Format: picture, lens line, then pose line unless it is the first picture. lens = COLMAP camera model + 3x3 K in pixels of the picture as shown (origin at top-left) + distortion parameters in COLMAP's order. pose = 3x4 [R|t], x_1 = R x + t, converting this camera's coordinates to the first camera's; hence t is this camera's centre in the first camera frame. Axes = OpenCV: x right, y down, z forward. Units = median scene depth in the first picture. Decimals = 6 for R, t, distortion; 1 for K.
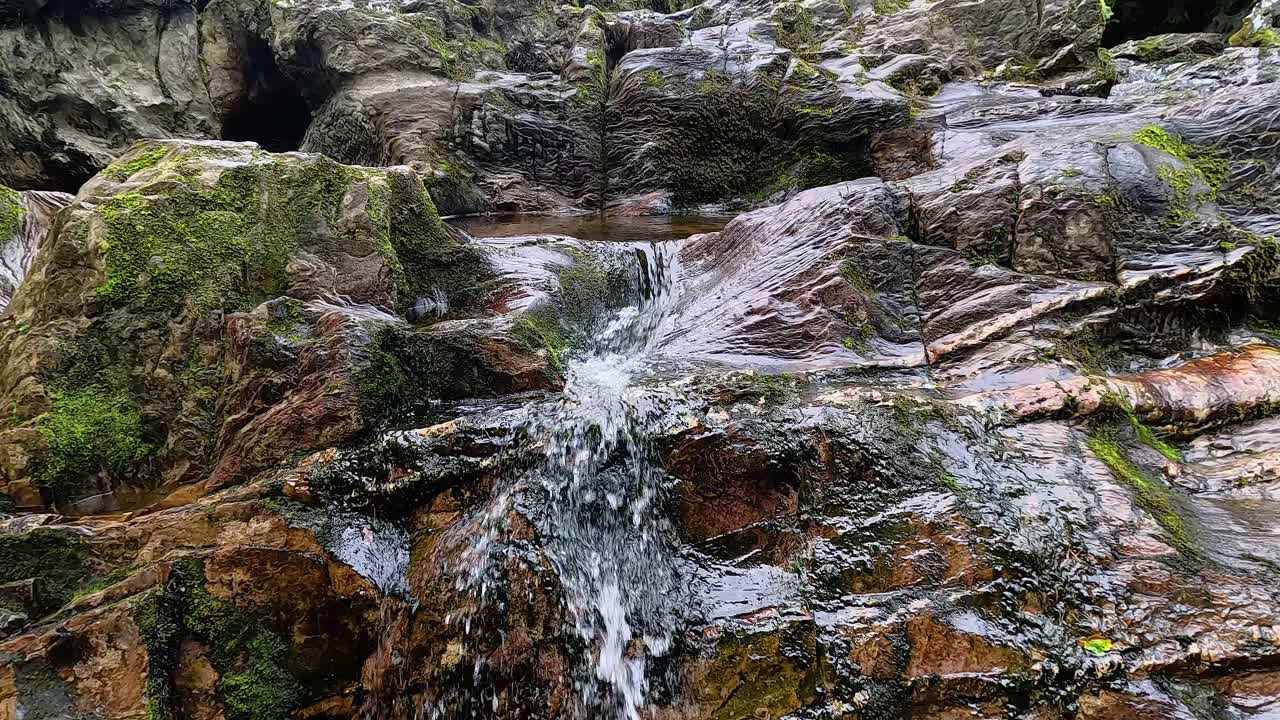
lens RADIAL K [[664.9, 0, 639.5], [0, 664.9, 361.6], [0, 0, 1]] dist [-0.002672, 0.003023]
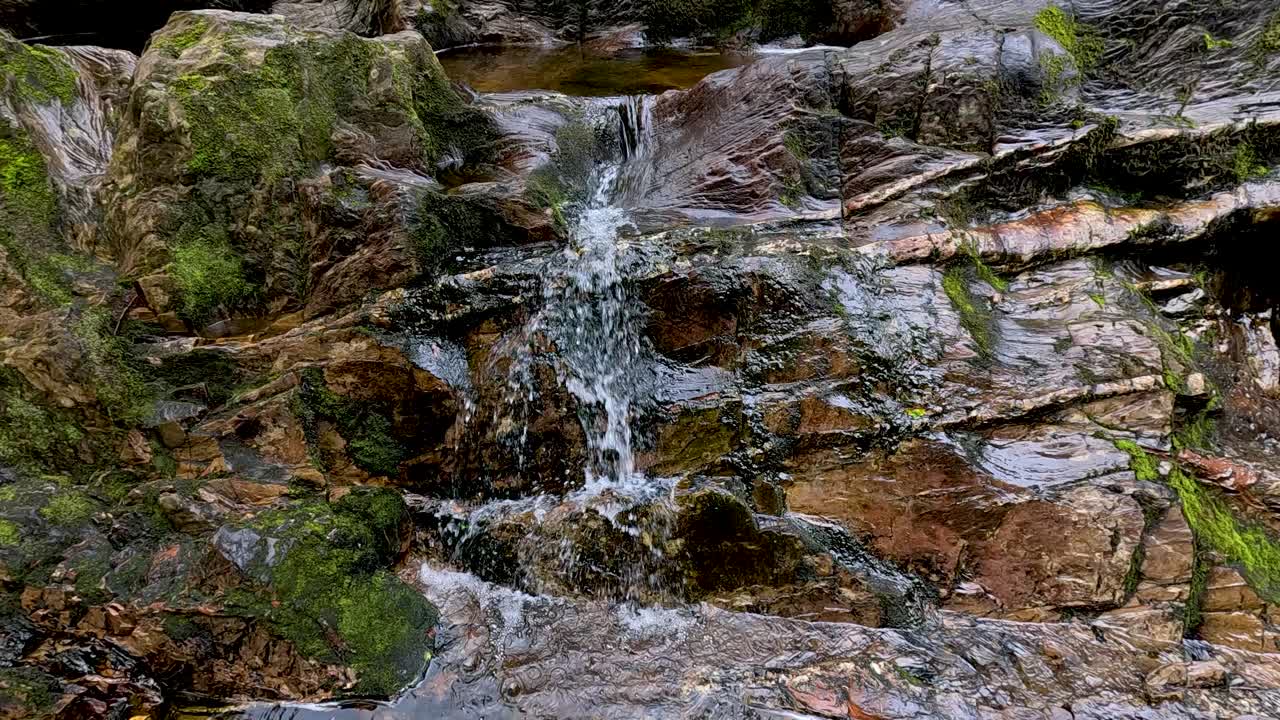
lens RADIAL K [[664.9, 0, 640.4], [0, 664.9, 360.2], [0, 0, 1]] dist [-0.002672, 0.003023]
pose [[0.998811, -0.016304, 0.045950, -0.035293], [0.000267, 0.944248, 0.329234, -0.173104], [-0.048756, -0.328830, 0.943130, -0.343116]]
